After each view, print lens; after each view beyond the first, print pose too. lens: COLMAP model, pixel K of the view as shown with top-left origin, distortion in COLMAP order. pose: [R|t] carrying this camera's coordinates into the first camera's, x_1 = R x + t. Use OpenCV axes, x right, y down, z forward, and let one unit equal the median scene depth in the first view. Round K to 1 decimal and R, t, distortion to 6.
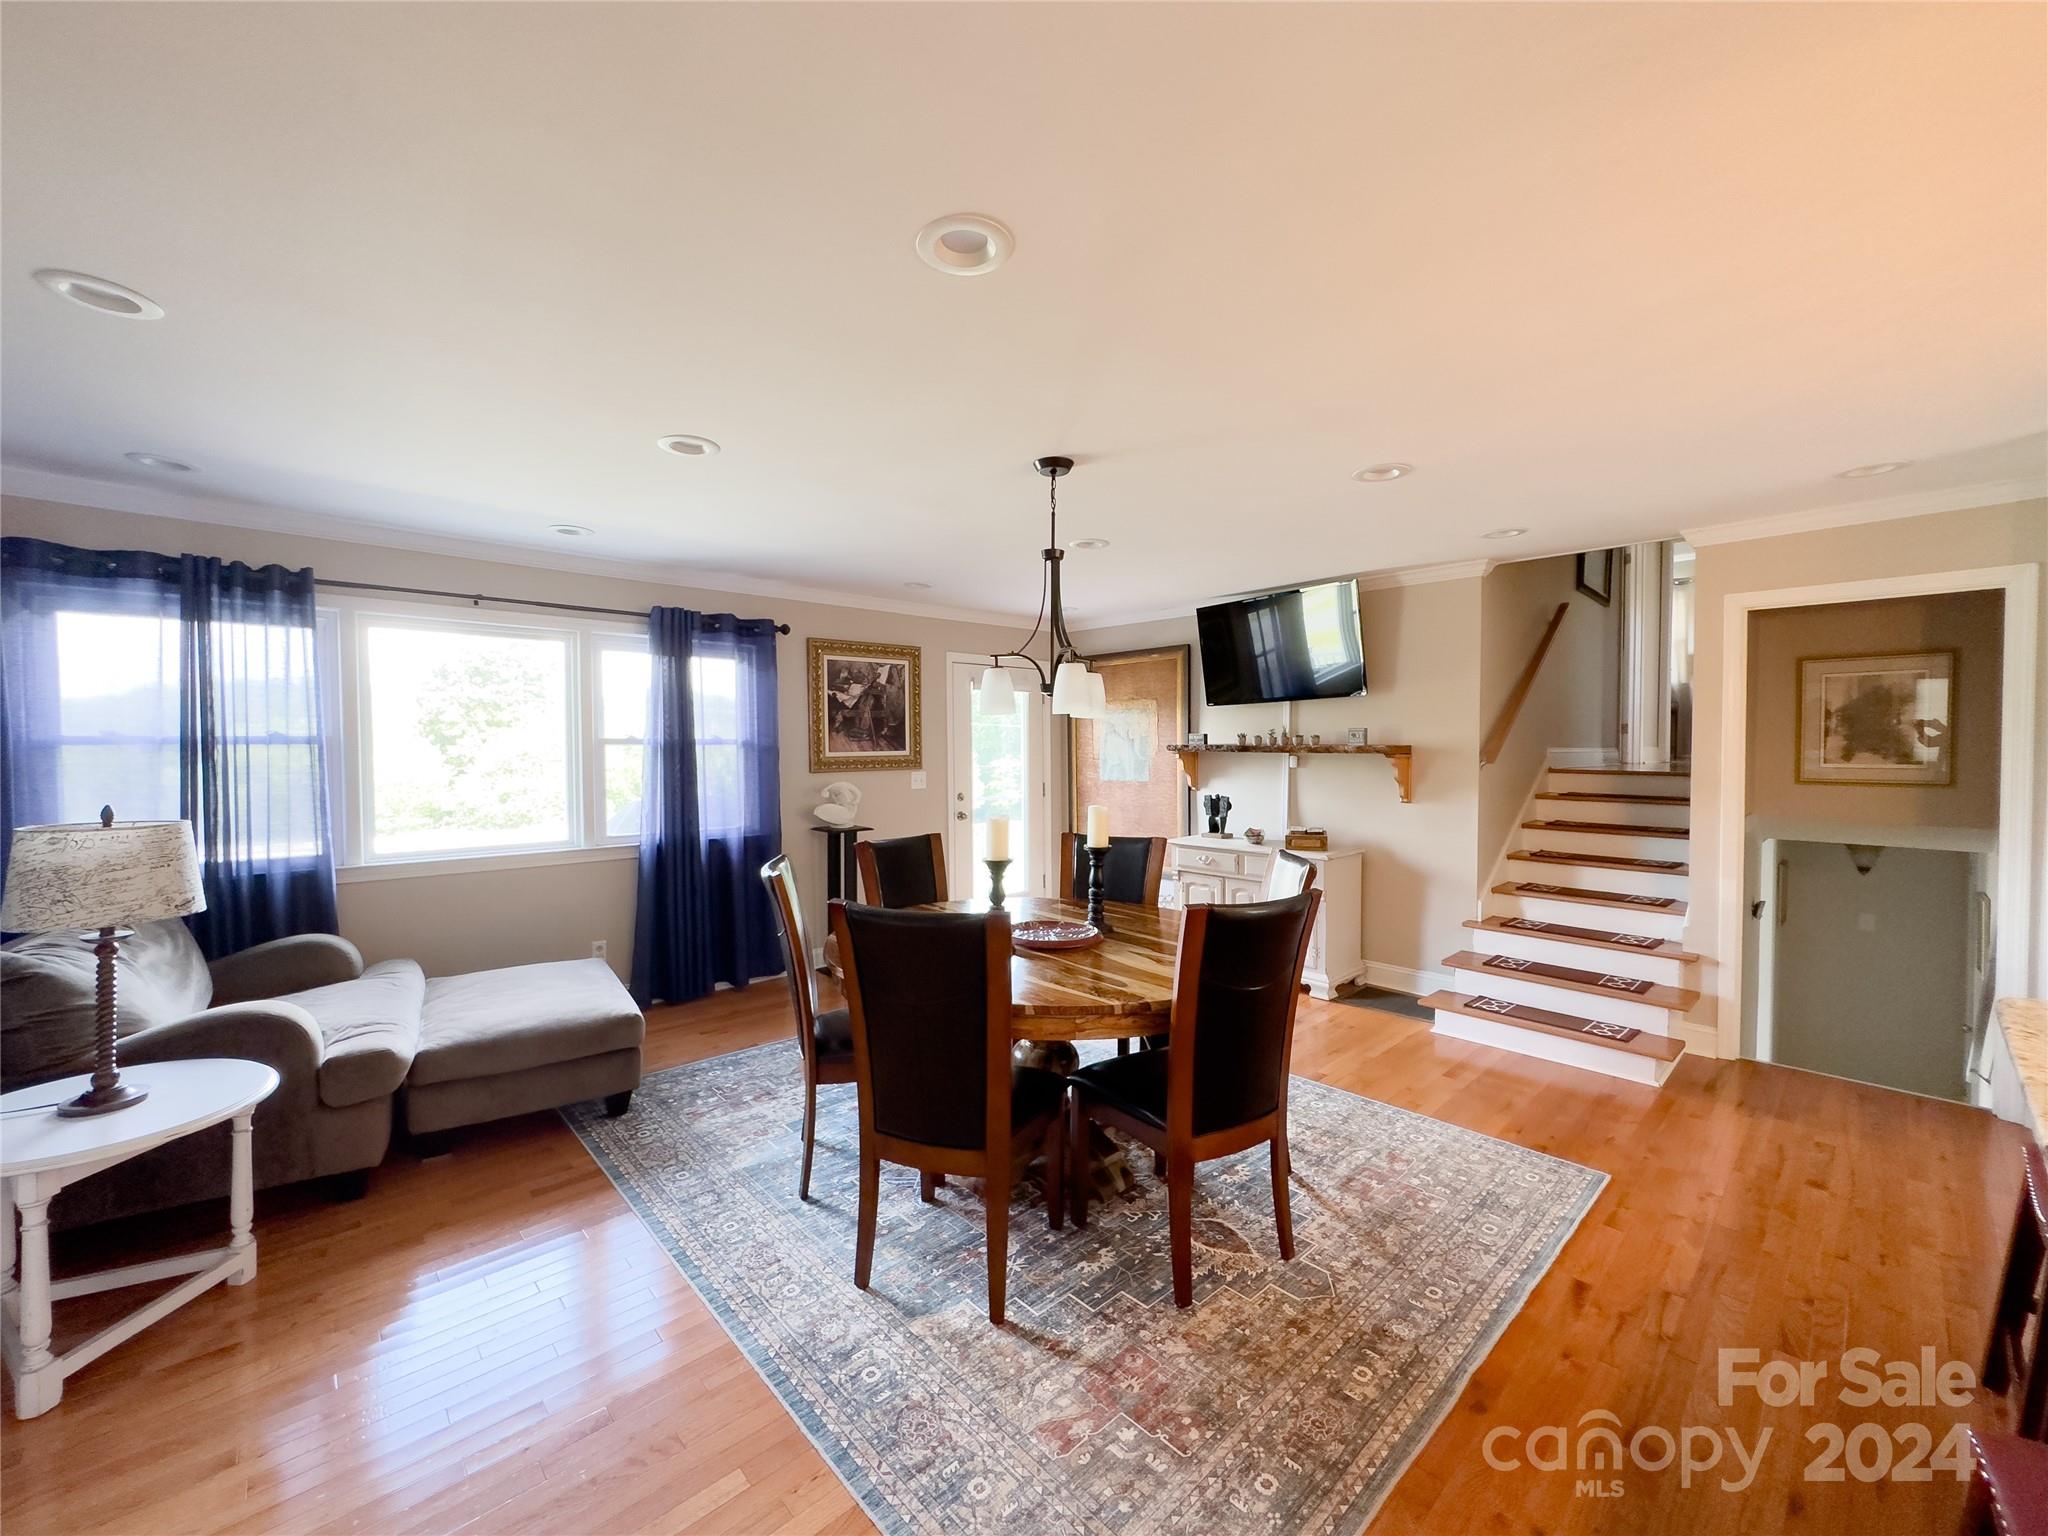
lens RADIAL K [[822.8, 0, 1036.7], [0, 822.8, 765.2], [0, 0, 1]] dist [-0.005191, 0.001563]
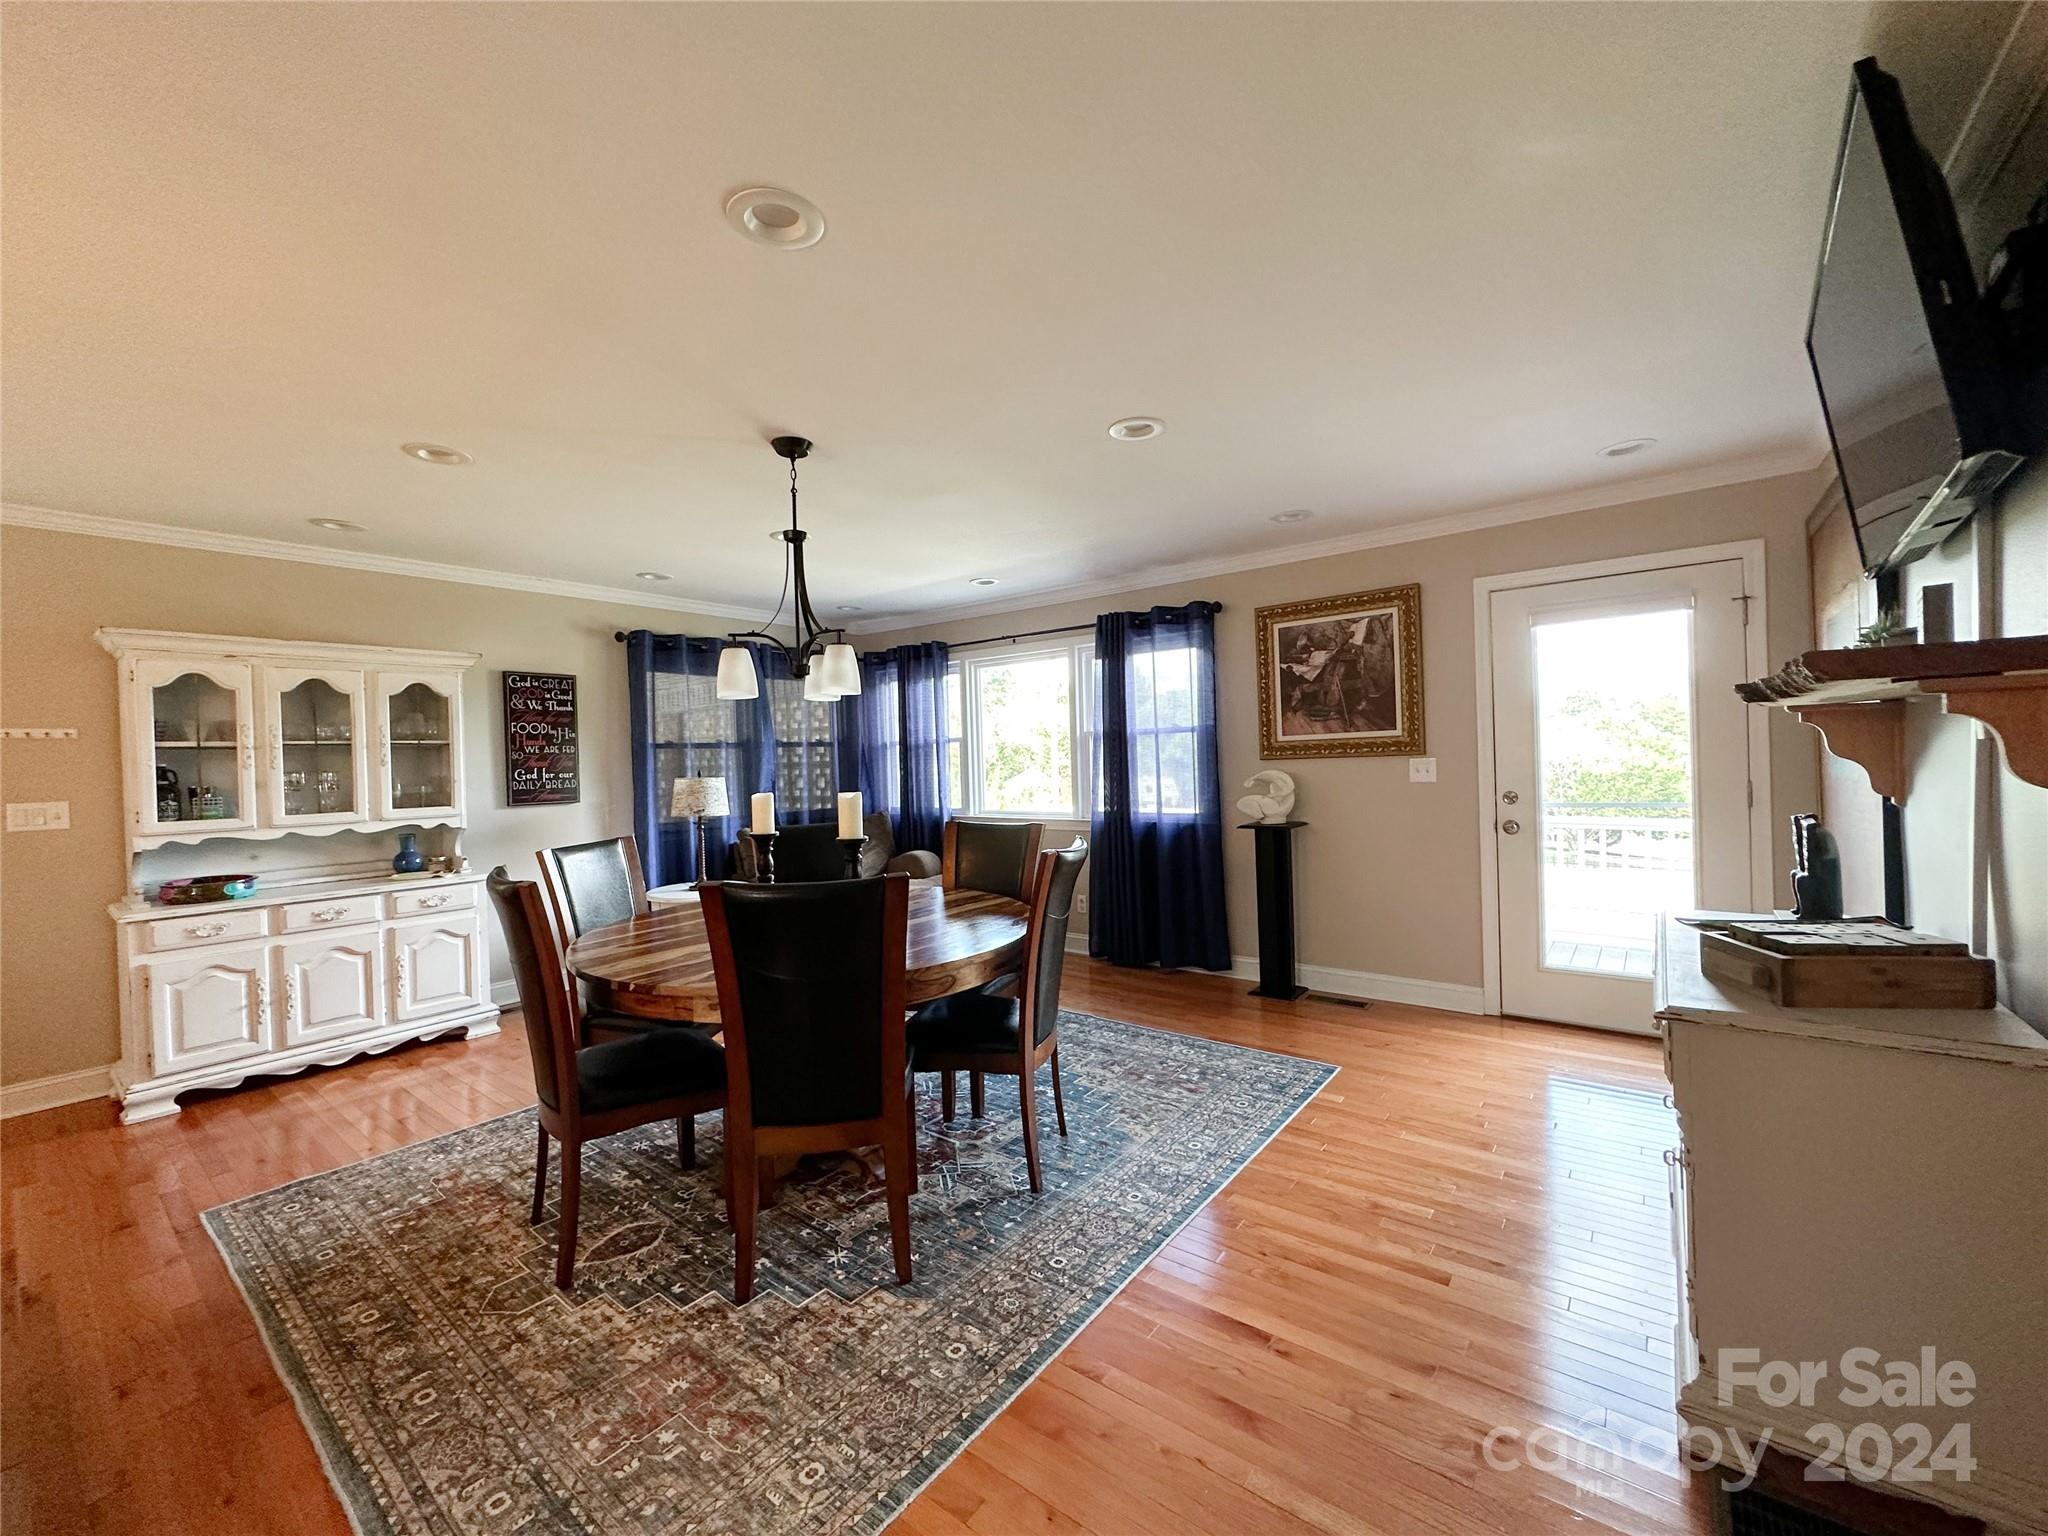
lens RADIAL K [[822.8, 0, 1034.0], [0, 822.8, 766.4], [0, 0, 1]] dist [-0.005191, 0.001563]
pose [[0.144405, 0.011972, -0.989446, 0.576843], [0.007762, 0.999882, 0.013231, 0.003548], [0.989488, -0.009591, 0.144295, 0.625984]]
